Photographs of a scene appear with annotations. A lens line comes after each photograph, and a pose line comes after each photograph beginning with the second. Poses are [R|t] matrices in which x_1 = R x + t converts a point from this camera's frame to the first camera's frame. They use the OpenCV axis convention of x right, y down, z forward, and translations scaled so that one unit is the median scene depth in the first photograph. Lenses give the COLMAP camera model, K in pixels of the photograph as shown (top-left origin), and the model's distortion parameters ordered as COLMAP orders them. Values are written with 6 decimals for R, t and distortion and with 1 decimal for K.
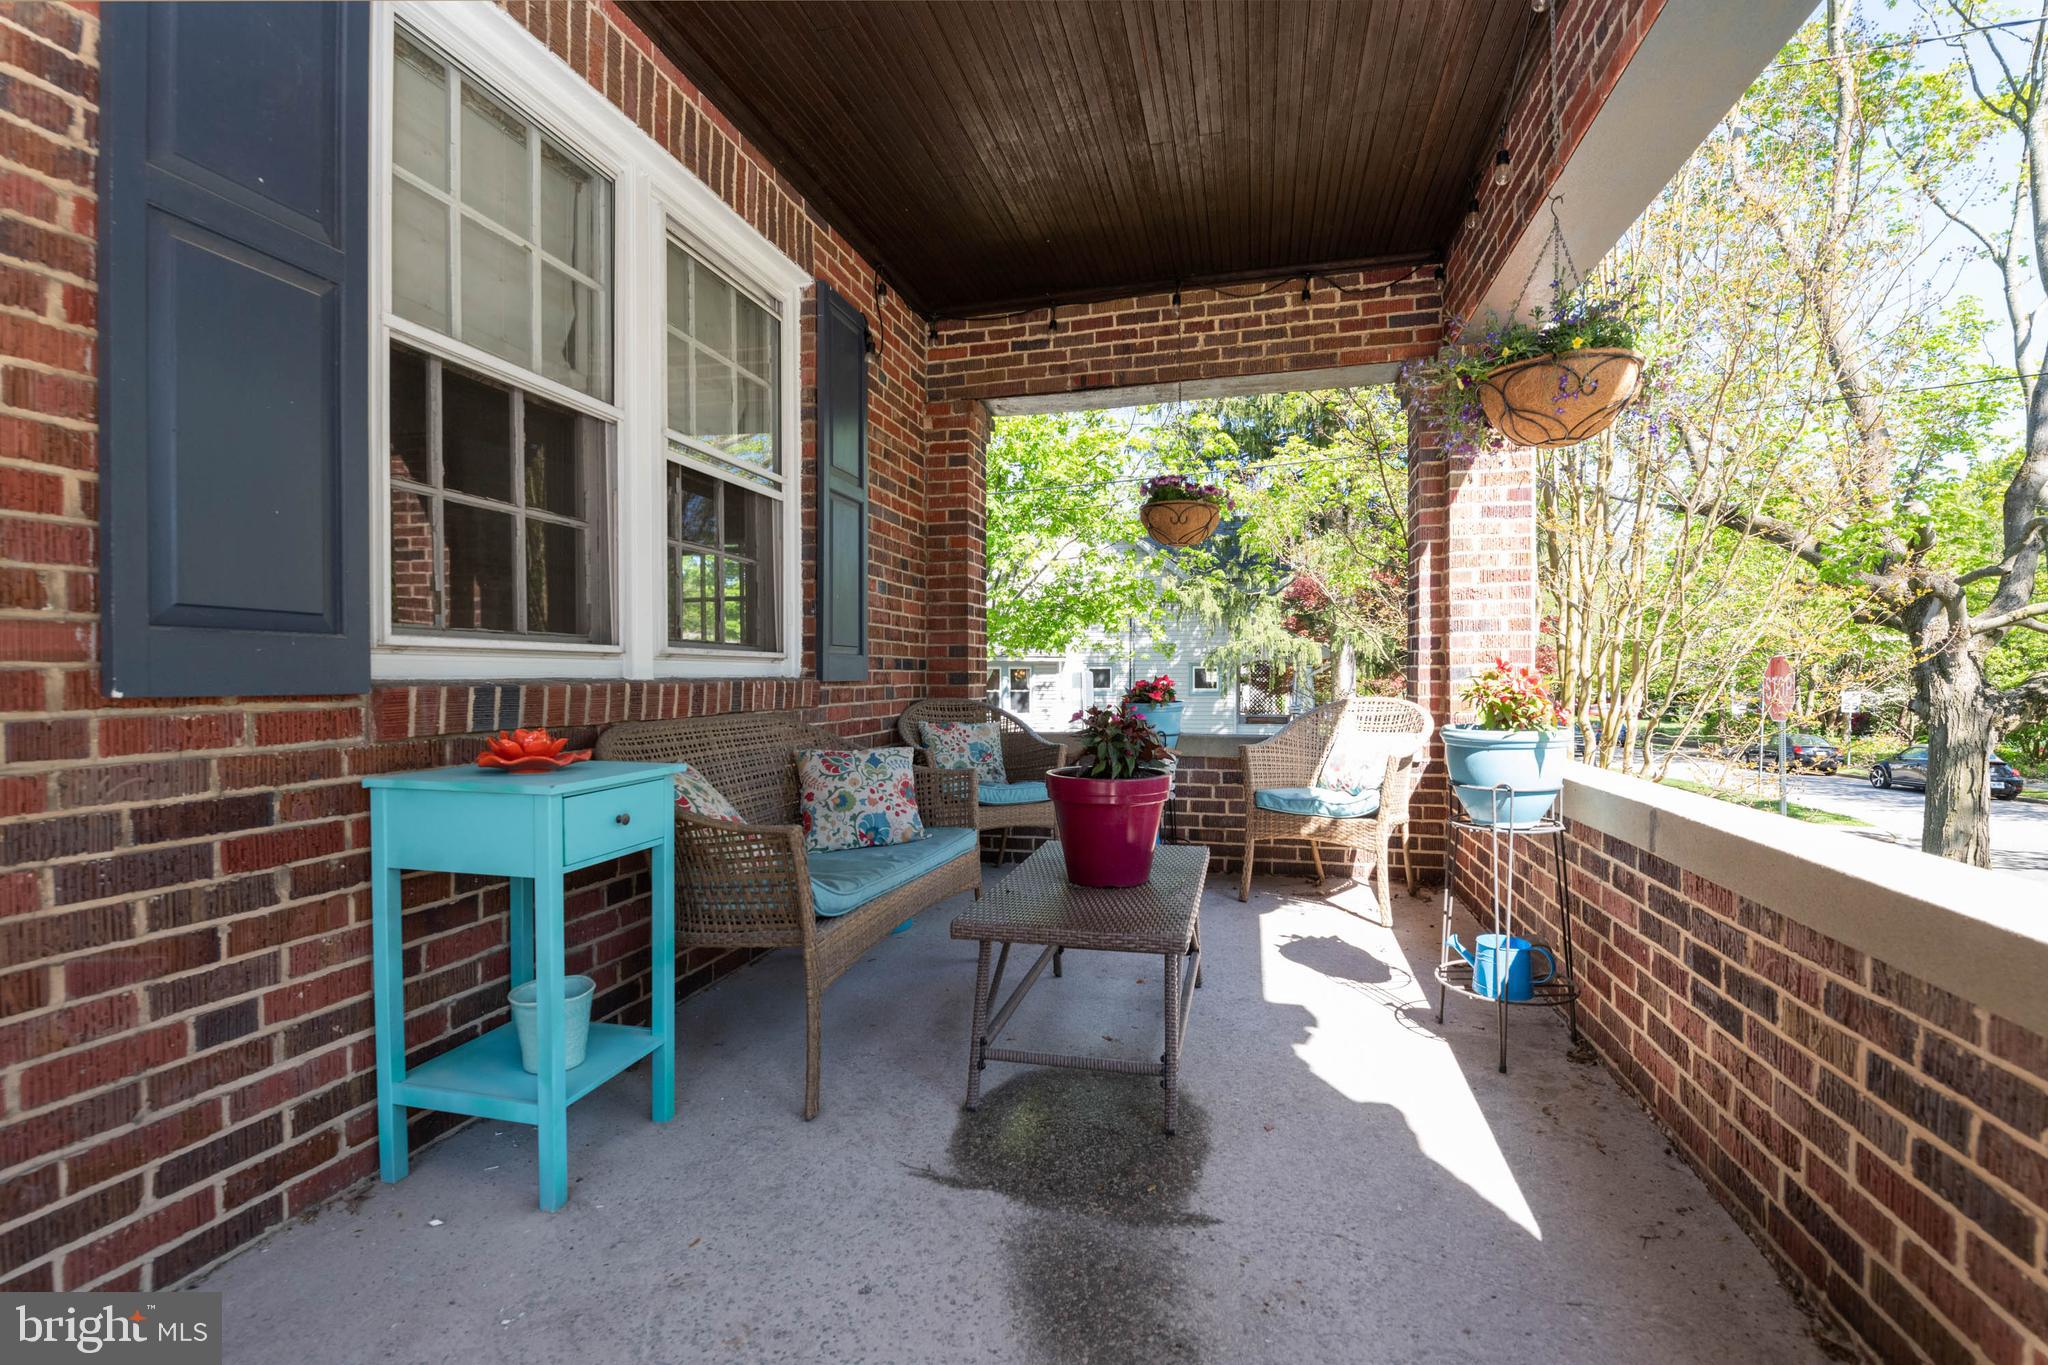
lens RADIAL K [[884.1, 0, 1029.1], [0, 884.1, 681.6], [0, 0, 1]] dist [-0.002059, -0.002278]
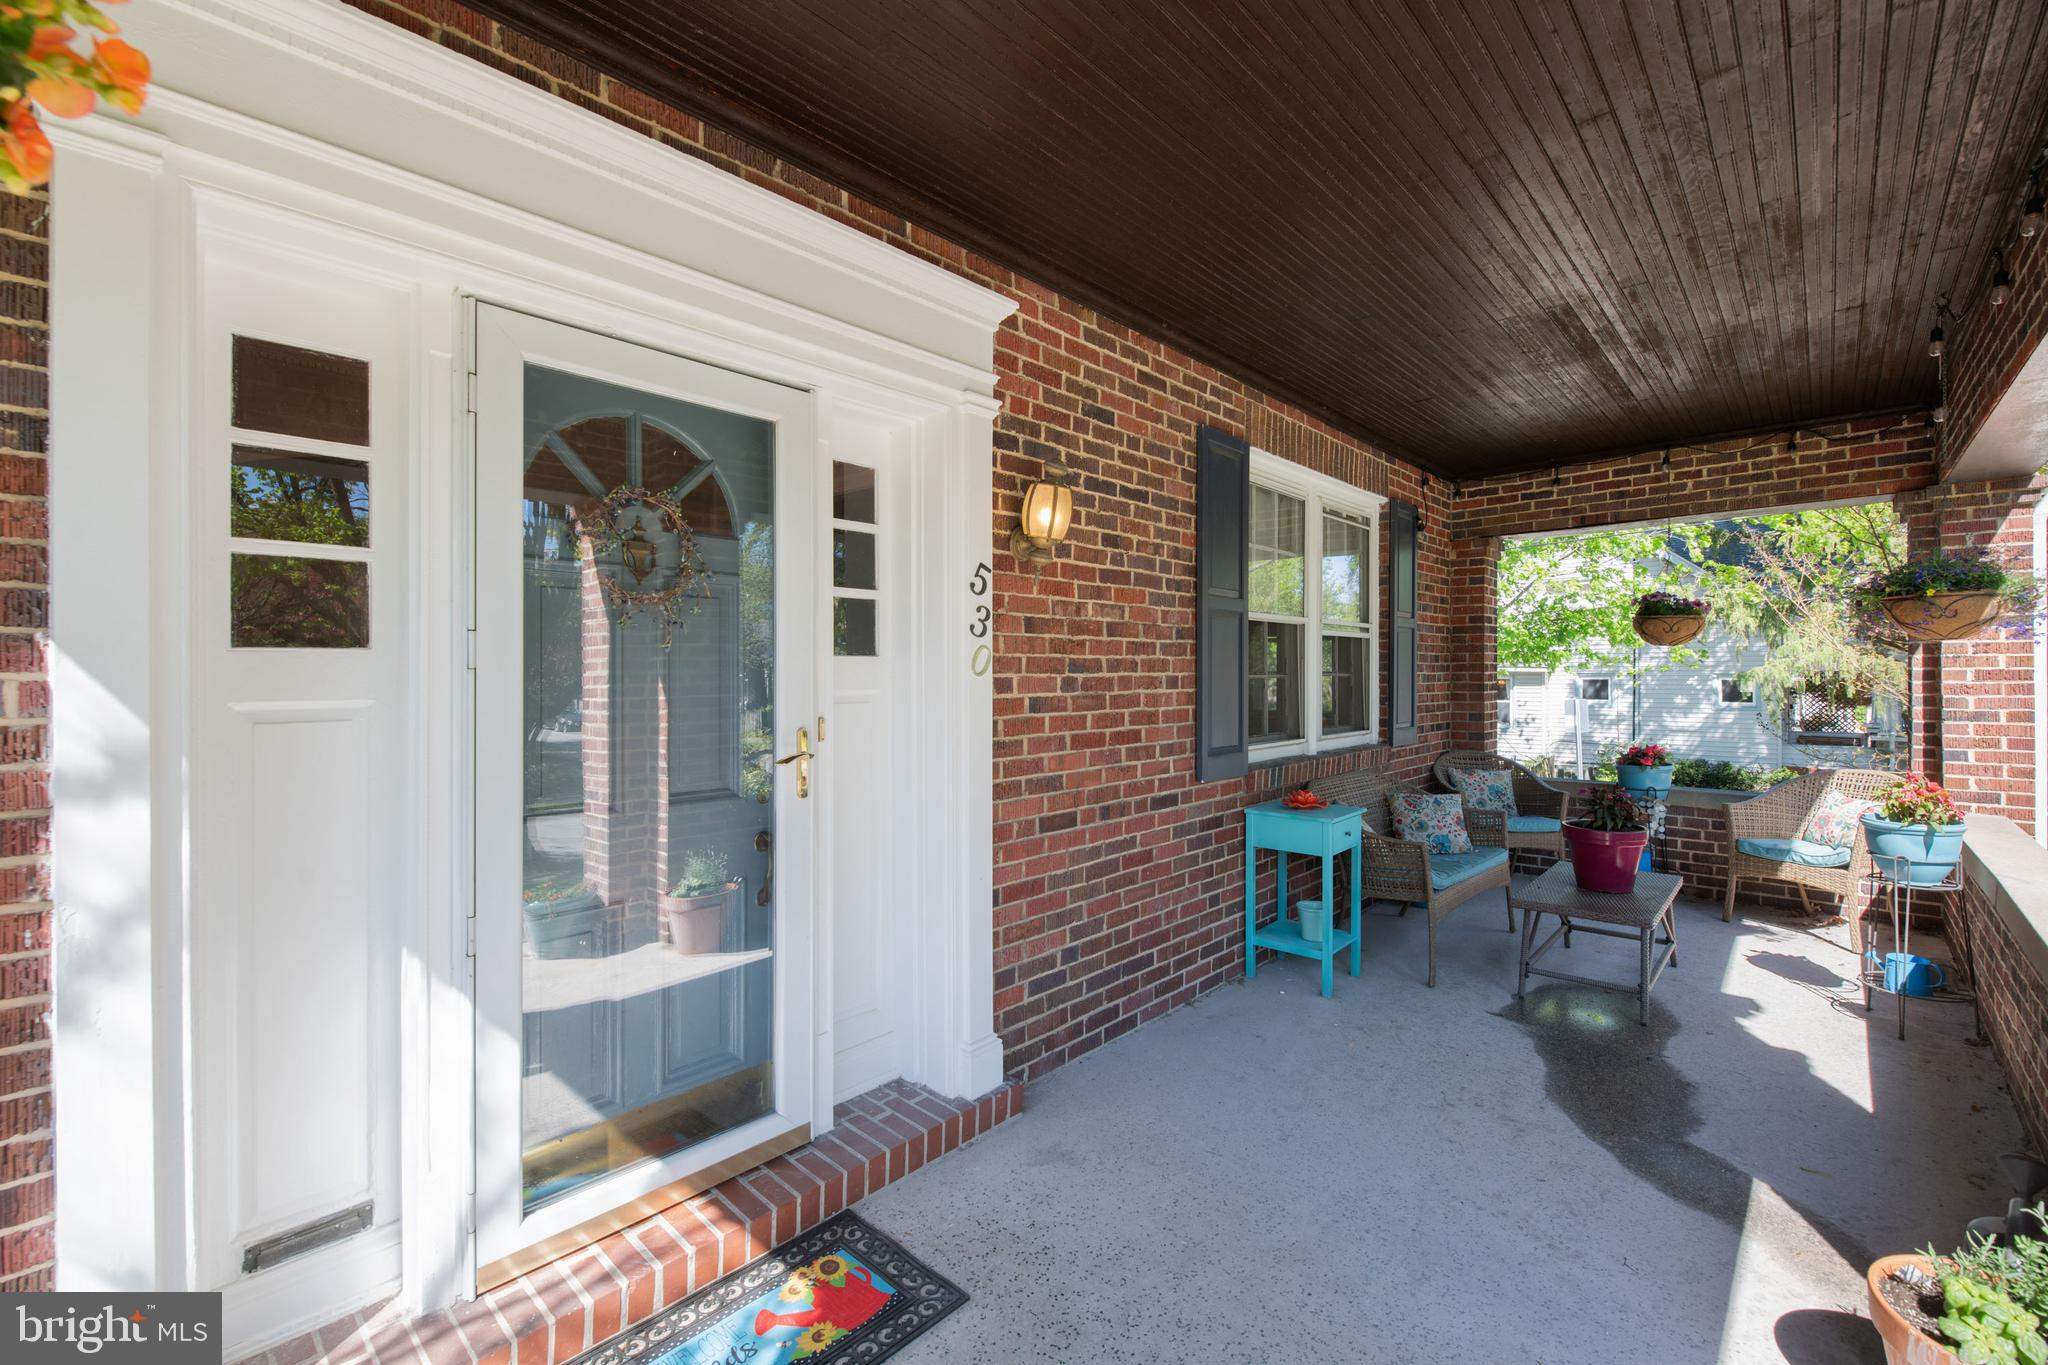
lens RADIAL K [[884.1, 0, 1024.1], [0, 884.1, 665.5], [0, 0, 1]] dist [-0.002059, -0.002278]
pose [[0.880814, -0.000048, -0.473462, -0.054525], [-0.003312, 0.999975, -0.006262, -0.115904], [0.473450, 0.007083, 0.880792, -0.623326]]
